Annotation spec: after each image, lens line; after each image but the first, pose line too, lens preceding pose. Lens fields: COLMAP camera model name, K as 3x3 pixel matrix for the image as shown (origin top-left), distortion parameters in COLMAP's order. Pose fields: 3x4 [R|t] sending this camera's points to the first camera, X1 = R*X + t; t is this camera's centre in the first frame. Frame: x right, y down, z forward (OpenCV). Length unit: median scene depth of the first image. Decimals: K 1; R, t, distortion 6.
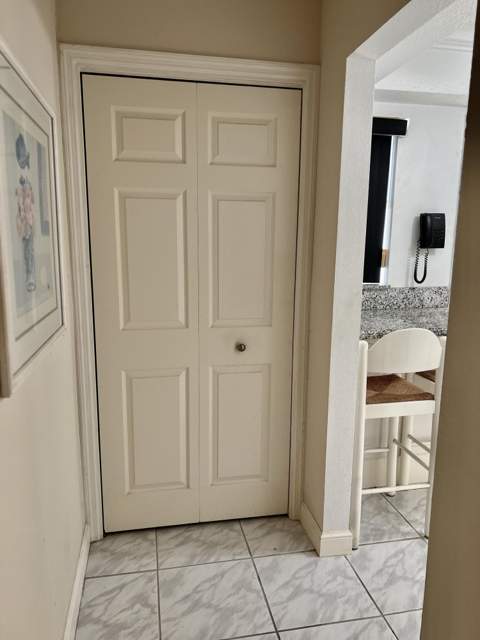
lens RADIAL K [[479.0, 0, 240.0], [0, 479.0, 320.0], [0, 0, 1]] dist [0.047404, -0.057067]
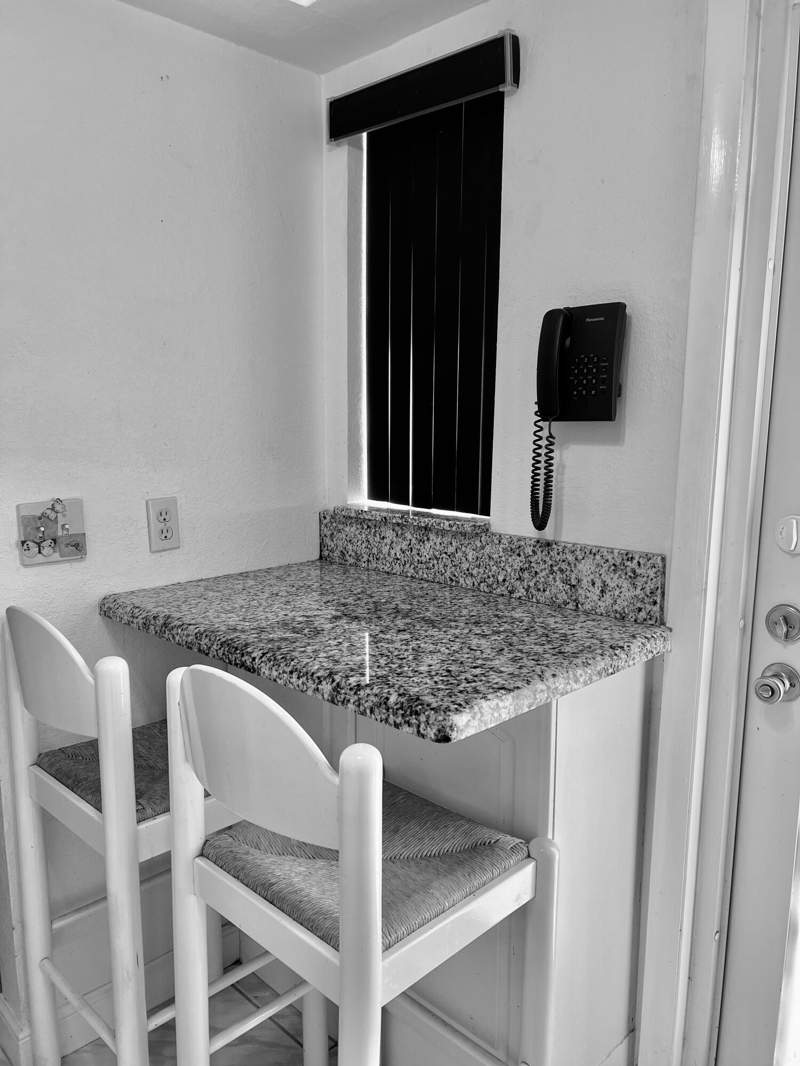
lens RADIAL K [[797.9, 0, 400.0], [0, 797.9, 533.0], [0, 0, 1]] dist [0.047404, -0.057067]
pose [[0.571437, 0.121286, -0.811634, 0.738998], [-0.146355, 0.988225, 0.044632, -0.082345], [0.807490, 0.093282, 0.582459, 0.601498]]
